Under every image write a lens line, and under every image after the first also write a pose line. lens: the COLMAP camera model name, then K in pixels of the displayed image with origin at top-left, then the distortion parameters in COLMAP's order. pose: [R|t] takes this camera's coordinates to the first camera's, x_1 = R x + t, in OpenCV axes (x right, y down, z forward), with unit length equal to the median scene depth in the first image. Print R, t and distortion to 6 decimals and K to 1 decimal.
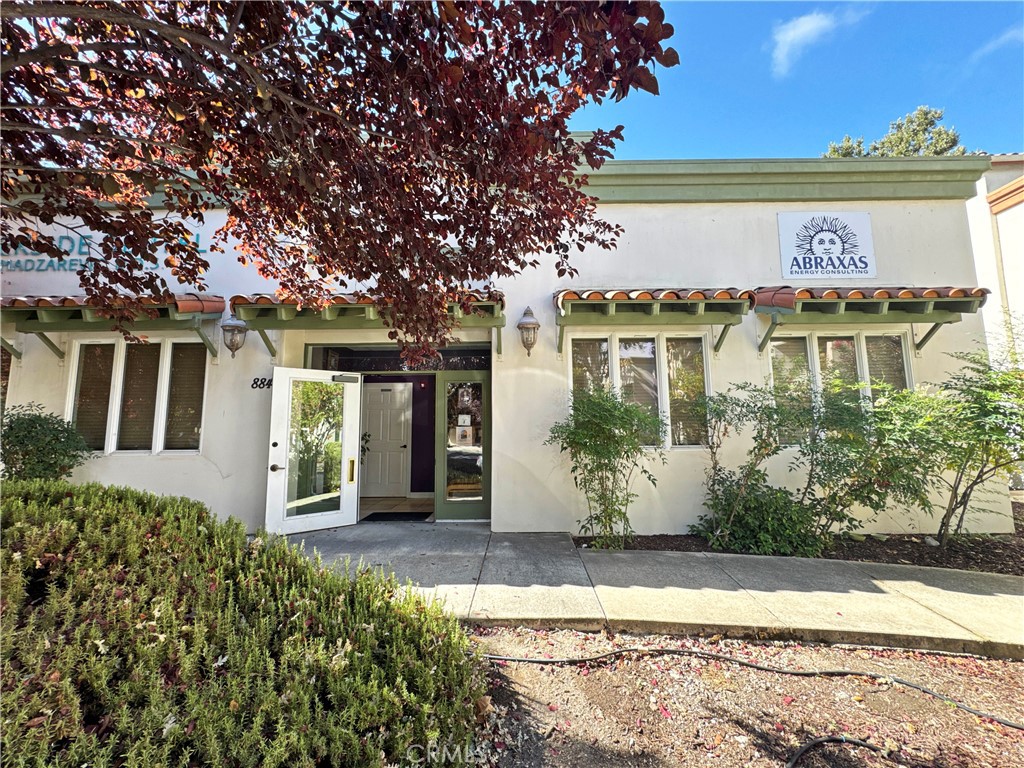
lens RADIAL K [[419.3, 0, 507.7], [0, 419.3, 379.4], [0, 0, 1]] dist [-0.001479, 0.000011]
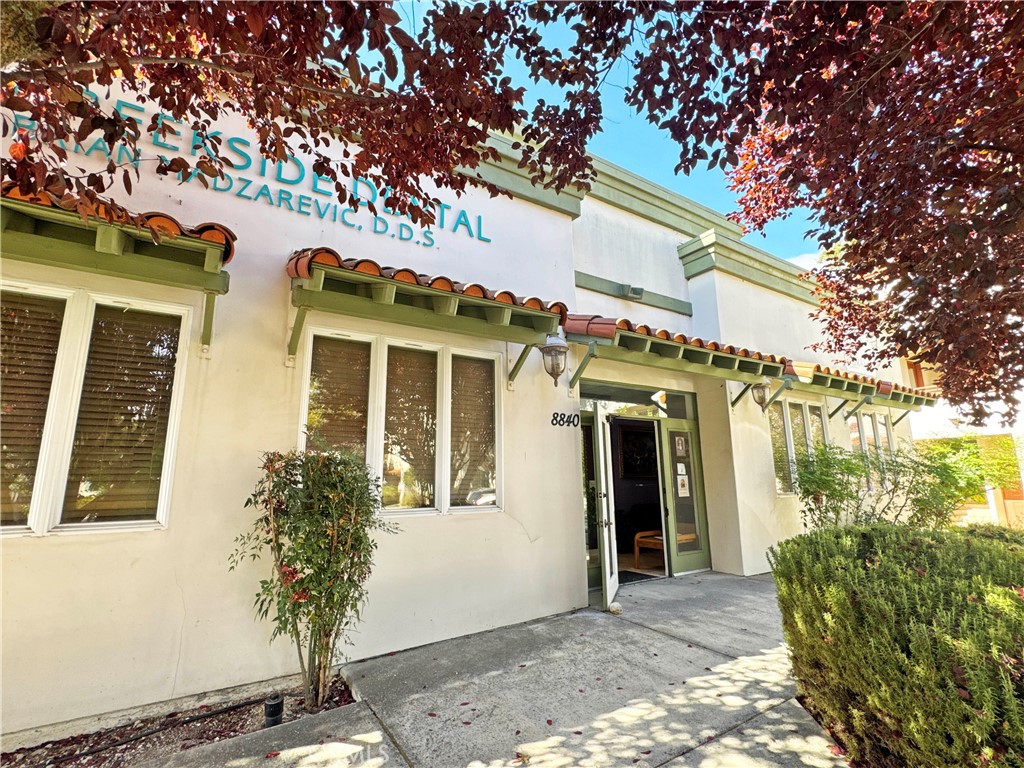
lens RADIAL K [[491.3, 0, 508.8], [0, 491.3, 380.9], [0, 0, 1]] dist [0.000152, 0.000326]
pose [[0.828656, 0.109823, 0.548879, -1.169145], [-0.056012, 0.991911, -0.113905, 0.047735], [-0.556948, 0.063644, 0.828105, 0.256074]]
